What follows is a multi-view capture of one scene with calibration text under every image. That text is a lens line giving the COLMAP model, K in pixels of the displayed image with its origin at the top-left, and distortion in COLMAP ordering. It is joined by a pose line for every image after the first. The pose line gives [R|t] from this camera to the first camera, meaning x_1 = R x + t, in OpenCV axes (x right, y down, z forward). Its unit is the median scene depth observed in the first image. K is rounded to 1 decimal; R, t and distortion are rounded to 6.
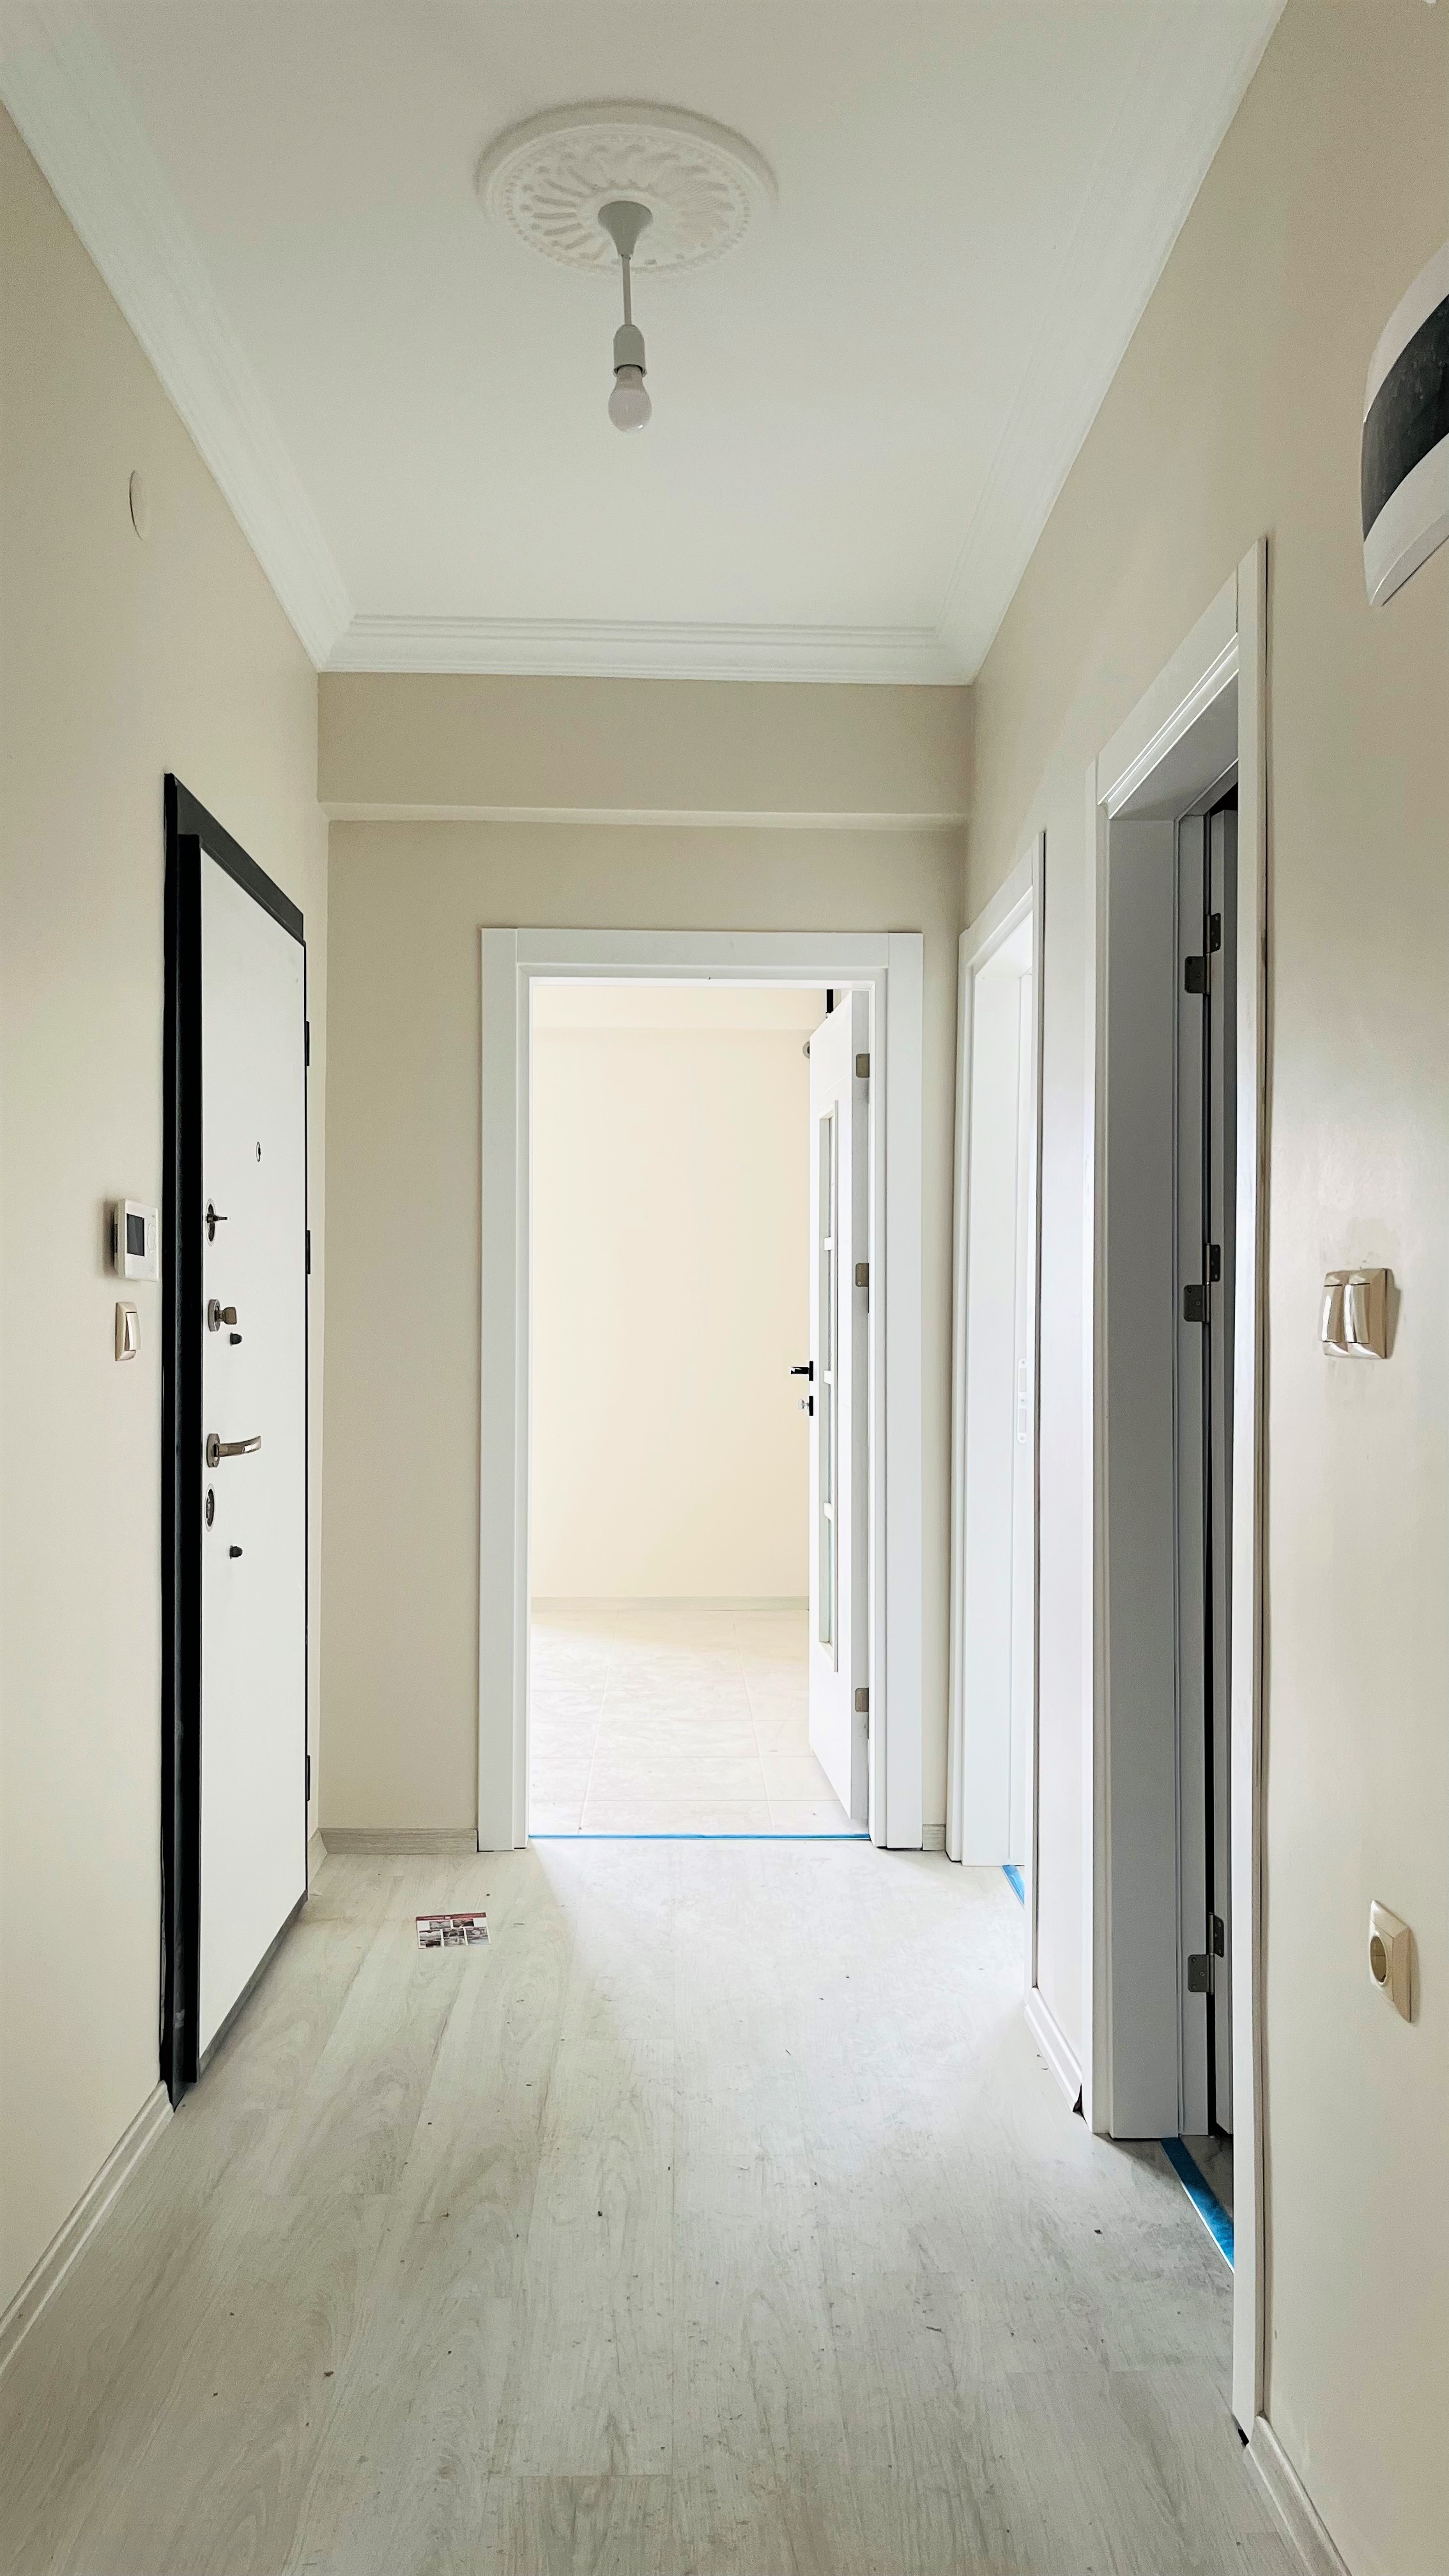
lens RADIAL K [[1941.5, 0, 724.5], [0, 1941.5, 1288.0], [0, 0, 1]] dist [0.077105, -0.000540]
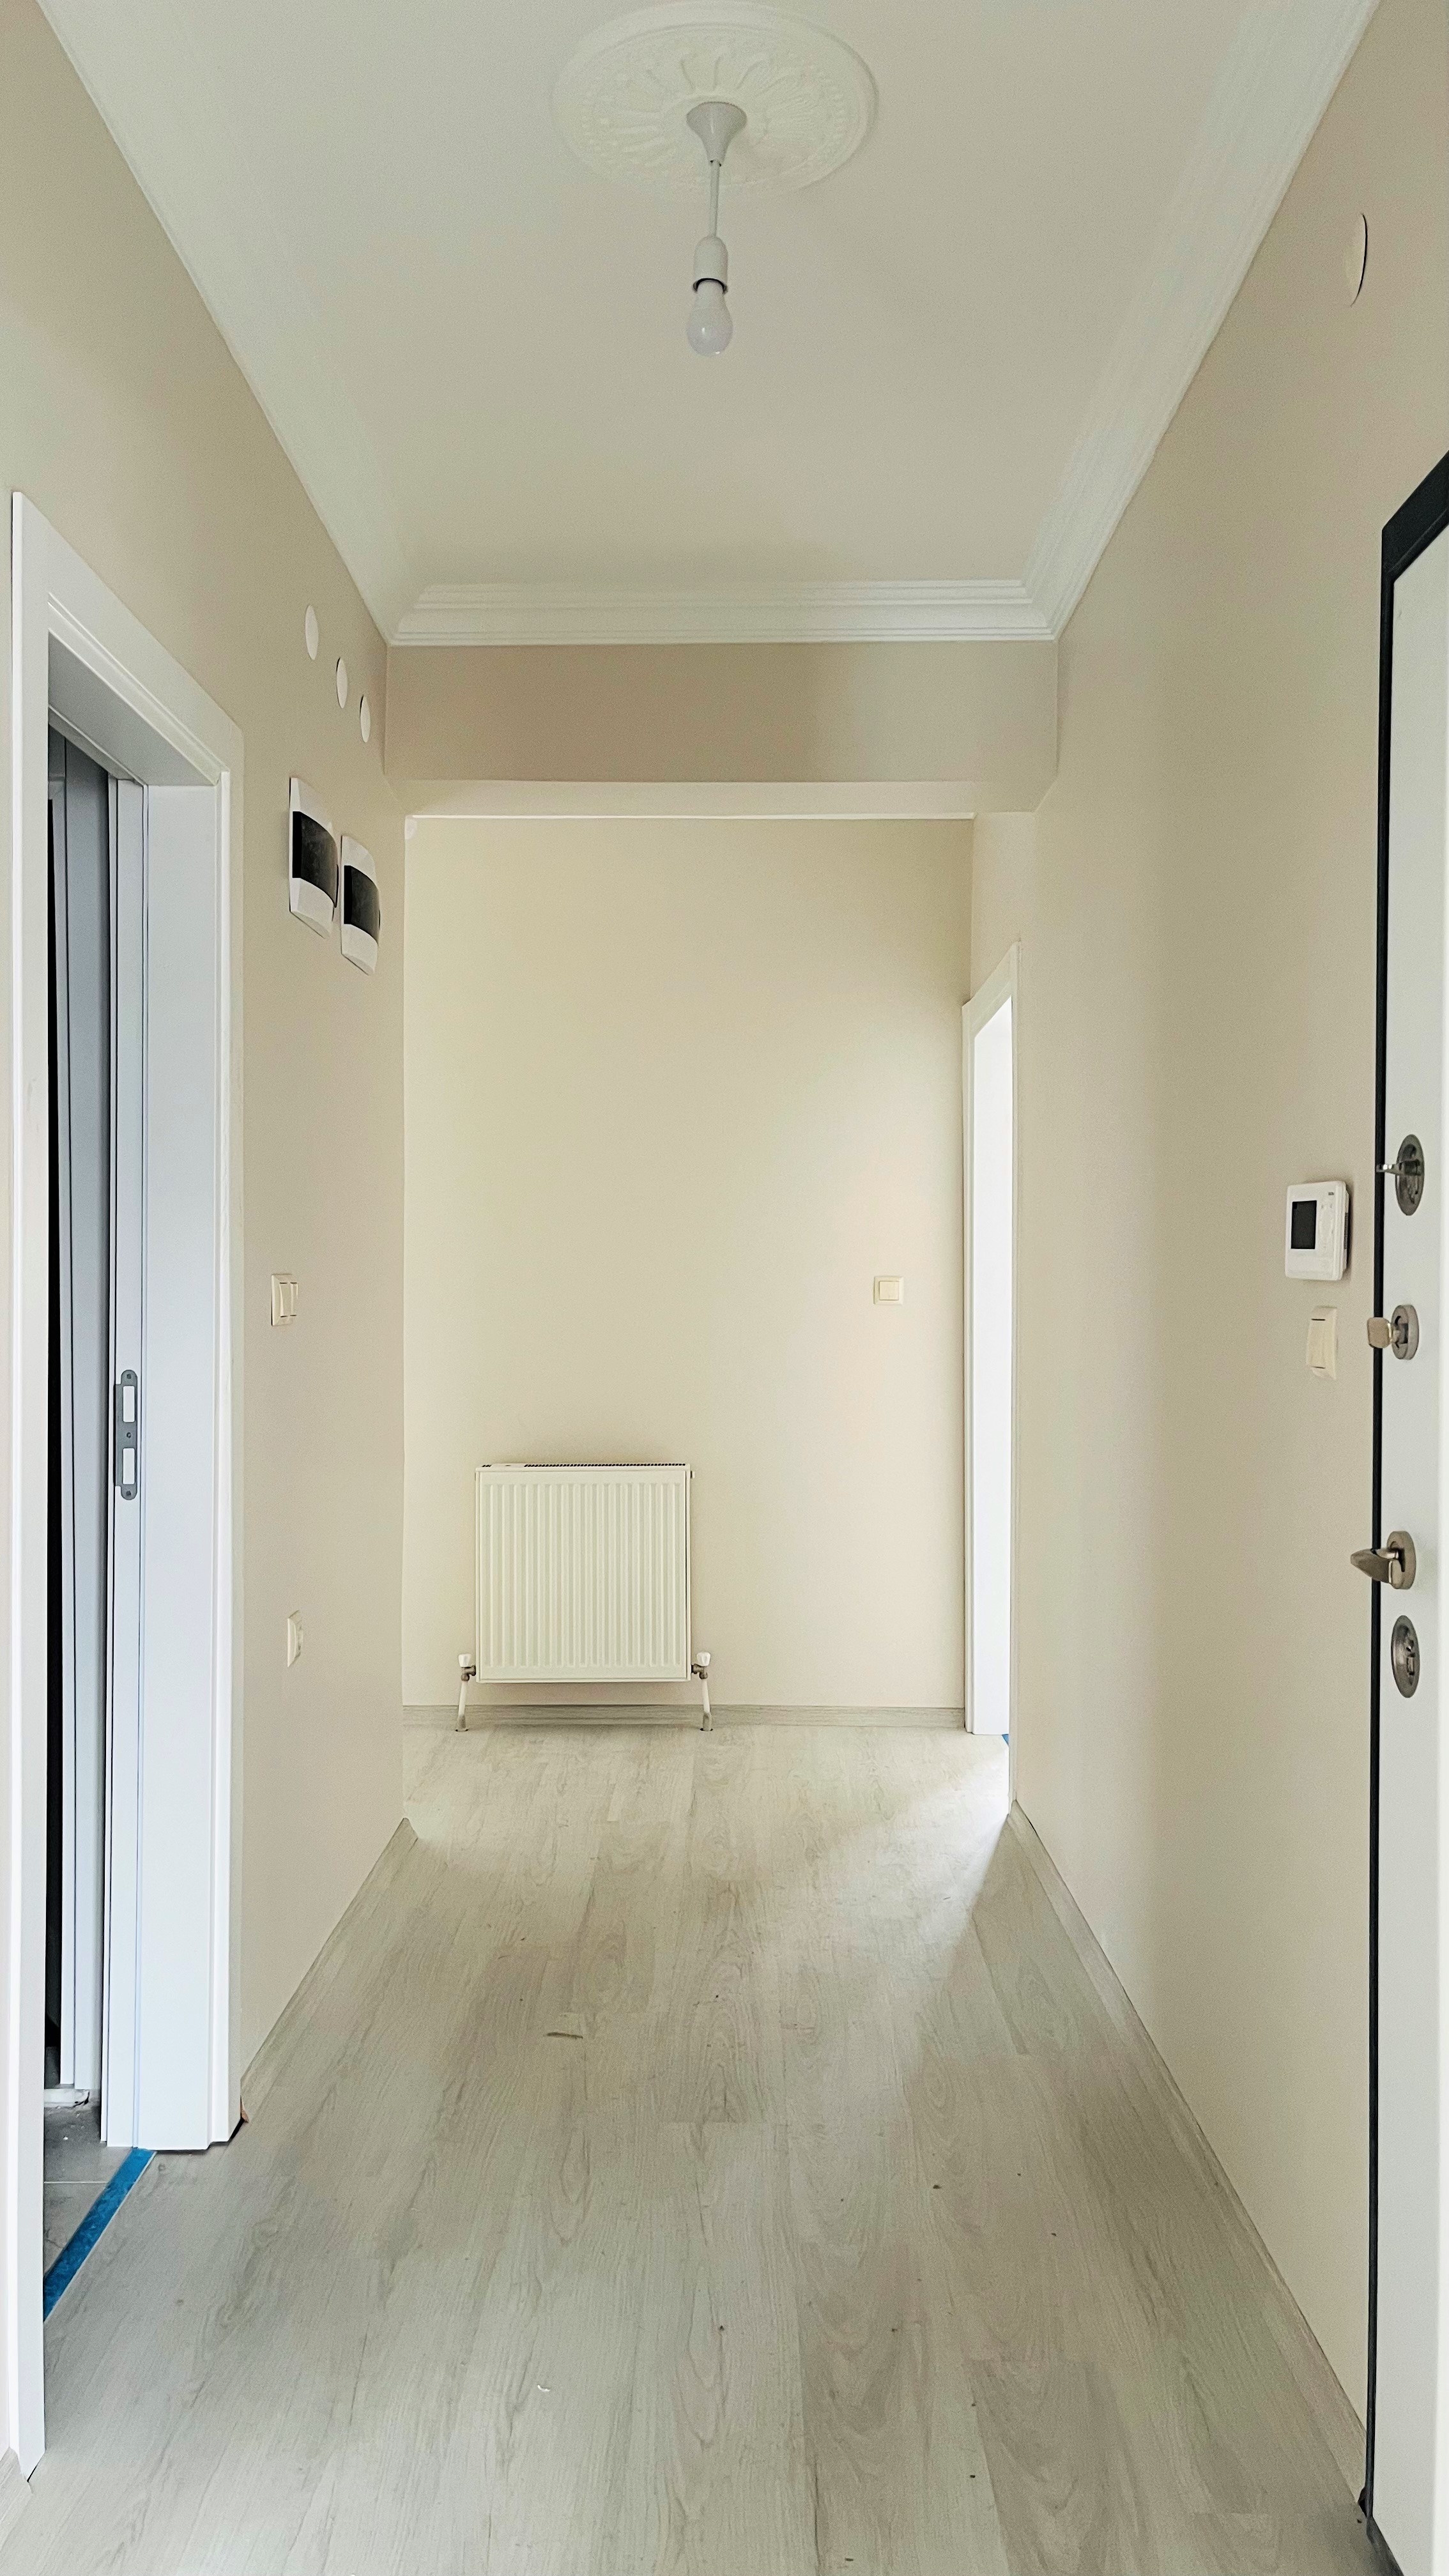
lens RADIAL K [[1941.5, 0, 724.5], [0, 1941.5, 1288.0], [0, 0, 1]] dist [0.077105, -0.000540]
pose [[-0.999456, -0.008964, 0.031729, -0.090006], [-0.009294, 0.999904, -0.010281, 0.011053], [-0.031634, -0.010570, -0.999444, 1.926922]]
